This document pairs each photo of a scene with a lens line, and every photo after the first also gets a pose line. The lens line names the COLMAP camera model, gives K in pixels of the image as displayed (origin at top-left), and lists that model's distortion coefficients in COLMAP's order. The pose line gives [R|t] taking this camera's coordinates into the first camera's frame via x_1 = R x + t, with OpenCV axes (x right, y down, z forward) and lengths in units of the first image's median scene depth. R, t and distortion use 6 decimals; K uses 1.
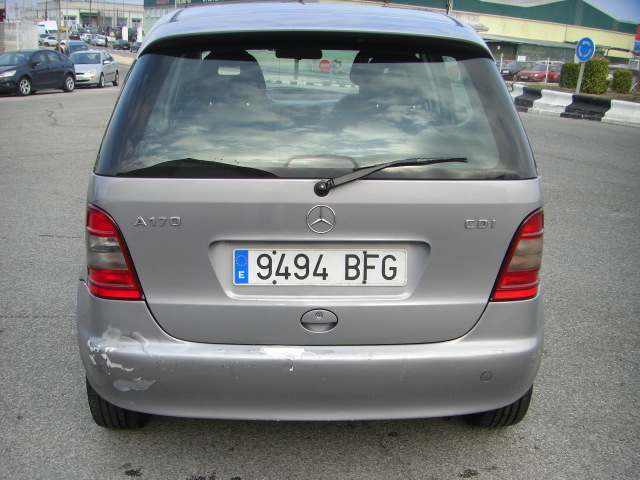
lens RADIAL K [[713.0, 0, 295.7], [0, 713.0, 310.0], [0, 0, 1]] dist [-0.160044, 0.046701]
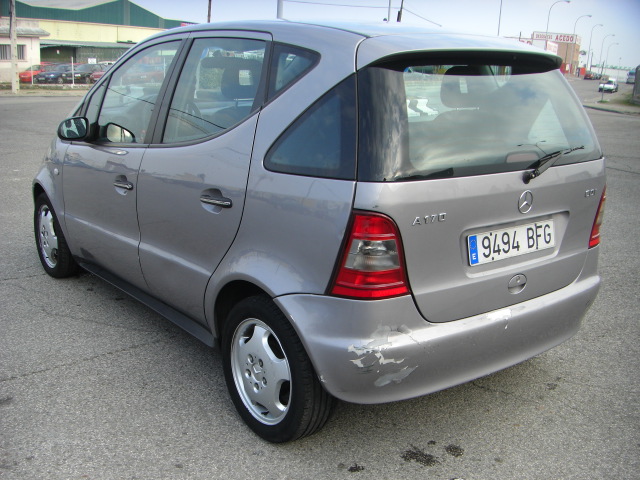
lens RADIAL K [[713.0, 0, 295.7], [0, 713.0, 310.0], [0, 0, 1]] dist [-0.160044, 0.046701]
pose [[0.820796, -0.196718, 0.536280, -0.953629], [0.198675, 0.978529, 0.054863, -0.084860], [-0.535557, 0.061514, 0.842255, 0.175836]]
